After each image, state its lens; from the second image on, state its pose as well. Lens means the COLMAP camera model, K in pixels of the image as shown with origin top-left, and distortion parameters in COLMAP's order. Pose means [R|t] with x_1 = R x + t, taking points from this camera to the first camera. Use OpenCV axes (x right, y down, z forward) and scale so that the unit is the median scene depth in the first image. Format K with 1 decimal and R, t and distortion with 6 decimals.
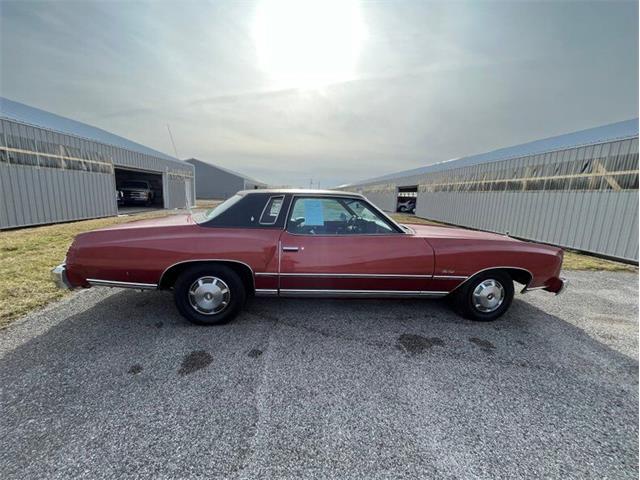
lens RADIAL K [[254.4, 0, 321.8], [0, 254.4, 236.9], [0, 0, 1]] dist [0.010636, -0.000269]
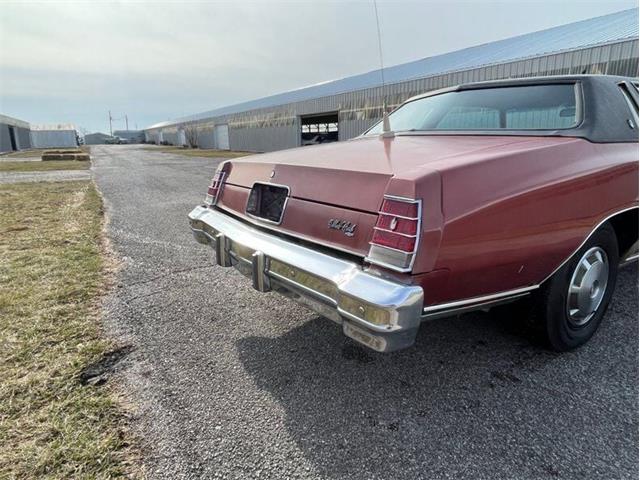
lens RADIAL K [[404.9, 0, 320.0], [0, 404.9, 240.0], [0, 0, 1]] dist [0.001891, -0.002521]
pose [[0.894244, -0.156219, 0.419431, -0.358591], [0.120583, 0.986550, 0.110358, 0.004944], [-0.431030, -0.048111, 0.901054, 0.171225]]
